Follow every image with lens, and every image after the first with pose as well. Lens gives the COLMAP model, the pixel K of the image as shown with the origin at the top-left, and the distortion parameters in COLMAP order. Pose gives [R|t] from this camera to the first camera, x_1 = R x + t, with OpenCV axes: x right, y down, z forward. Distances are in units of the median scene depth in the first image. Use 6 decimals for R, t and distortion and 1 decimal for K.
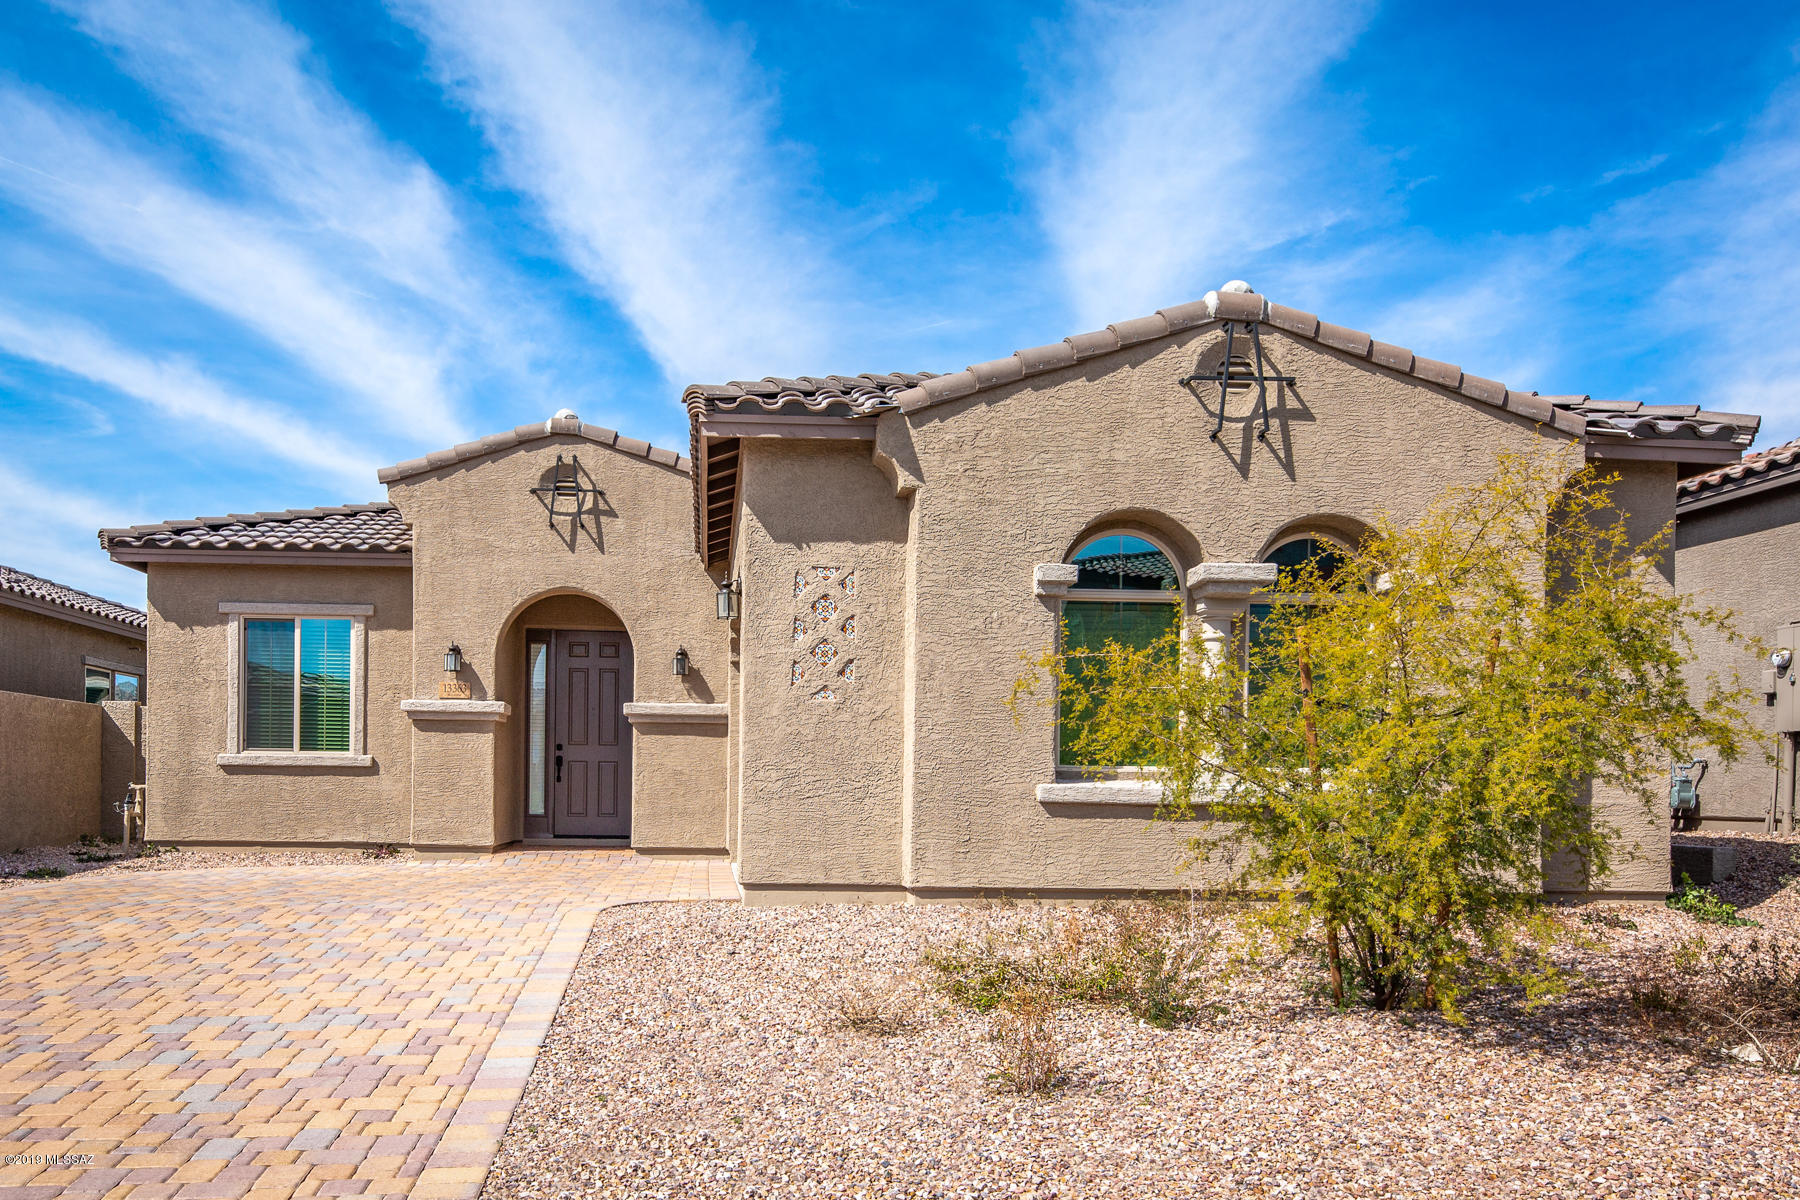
lens RADIAL K [[1318.1, 0, 900.5], [0, 1318.1, 606.6], [0, 0, 1]] dist [0.030780, -0.005359]
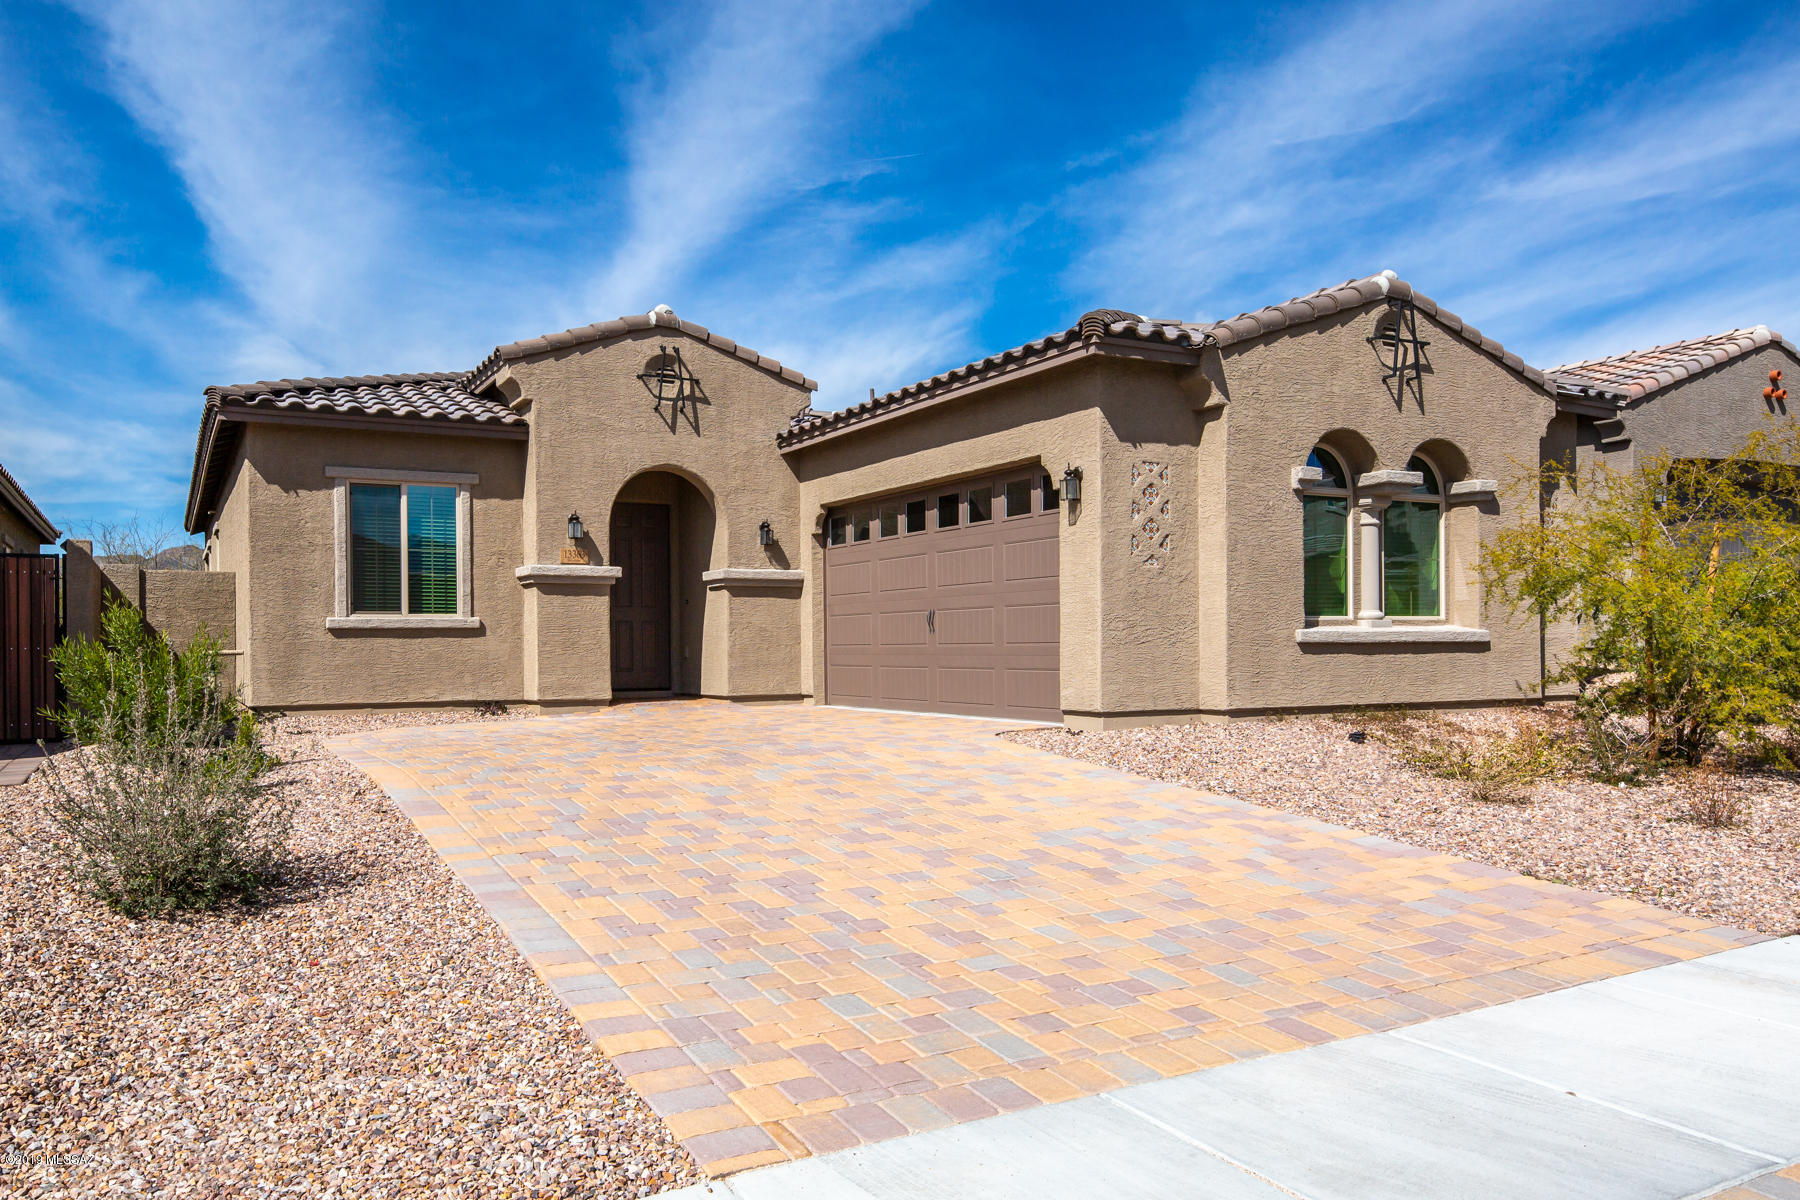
lens RADIAL K [[1186.6, 0, 897.9], [0, 1186.6, 557.2], [0, 0, 1]] dist [0.028854, -0.001874]
pose [[0.927258, 0.011483, 0.374247, -0.448485], [-0.030682, 0.998498, 0.045383, 0.011099], [-0.373163, -0.053564, 0.926218, 0.003375]]
